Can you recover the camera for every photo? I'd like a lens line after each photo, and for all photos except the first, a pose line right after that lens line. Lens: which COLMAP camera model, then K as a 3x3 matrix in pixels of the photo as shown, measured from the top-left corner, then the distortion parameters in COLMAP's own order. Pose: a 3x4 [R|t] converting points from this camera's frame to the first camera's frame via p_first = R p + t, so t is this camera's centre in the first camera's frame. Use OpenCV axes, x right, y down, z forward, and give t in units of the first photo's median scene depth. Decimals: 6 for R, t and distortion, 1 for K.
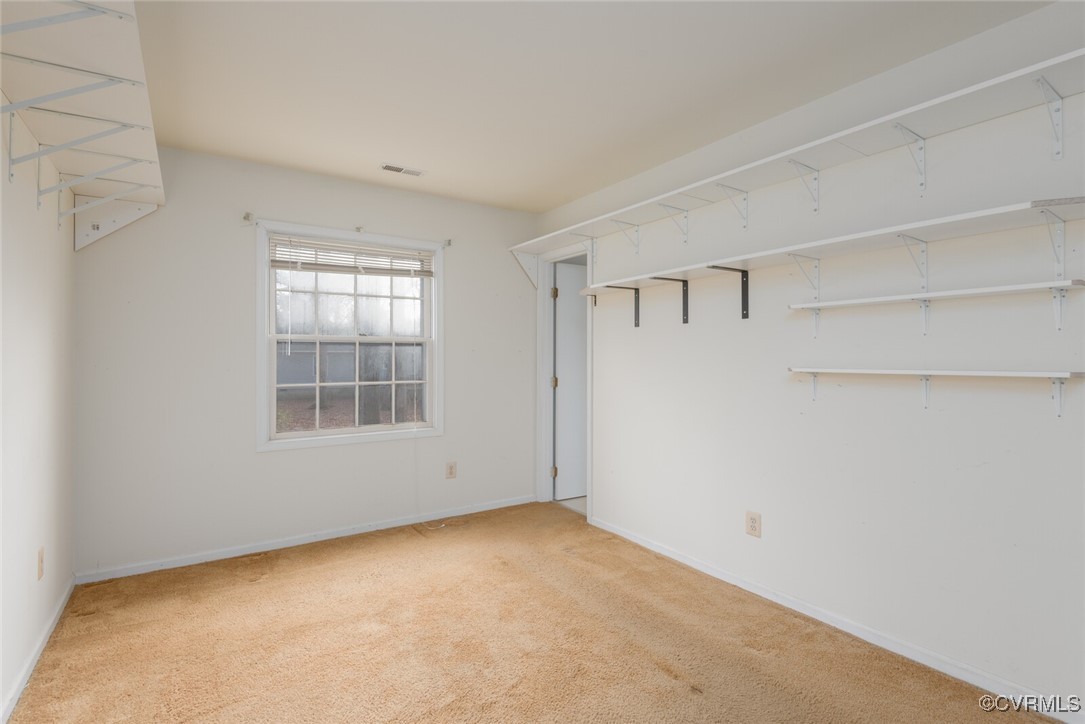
lens RADIAL K [[527.3, 0, 537.9], [0, 527.3, 358.3], [0, 0, 1]] dist [0.000435, -0.000316]
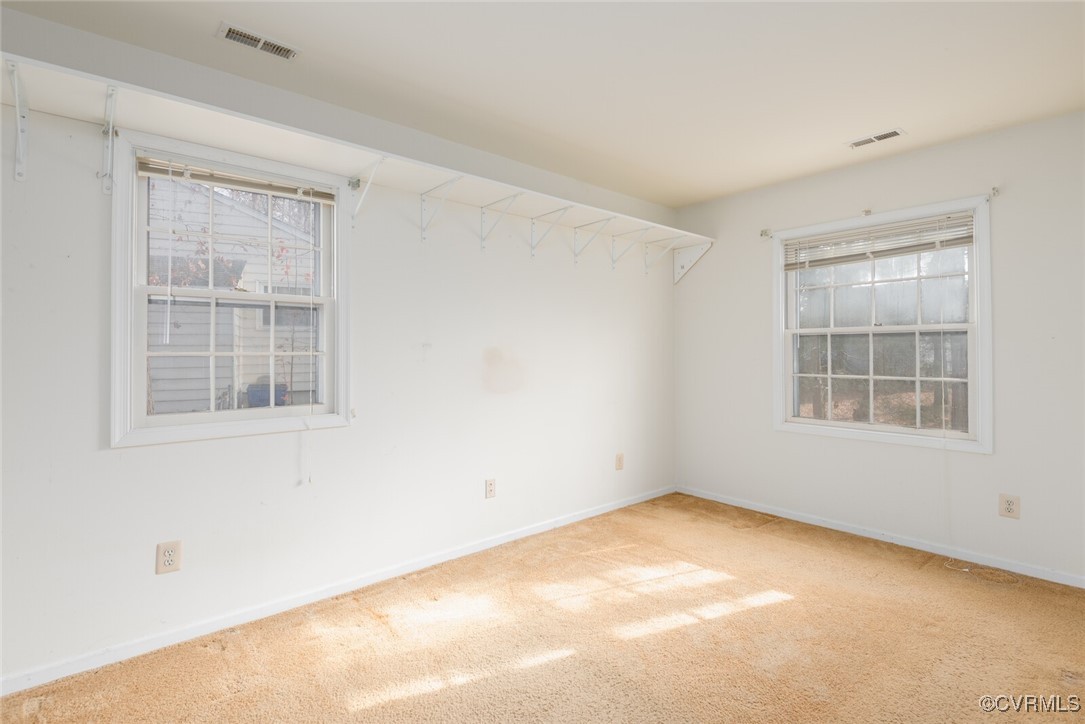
lens RADIAL K [[522.1, 0, 542.1], [0, 522.1, 351.5], [0, 0, 1]] dist [0.018310, -0.000484]
pose [[0.128564, -0.000756, -0.991701, 0.516161], [-0.000327, 1.000000, -0.000805, 0.003269], [0.991701, 0.000428, 0.128564, 0.306916]]
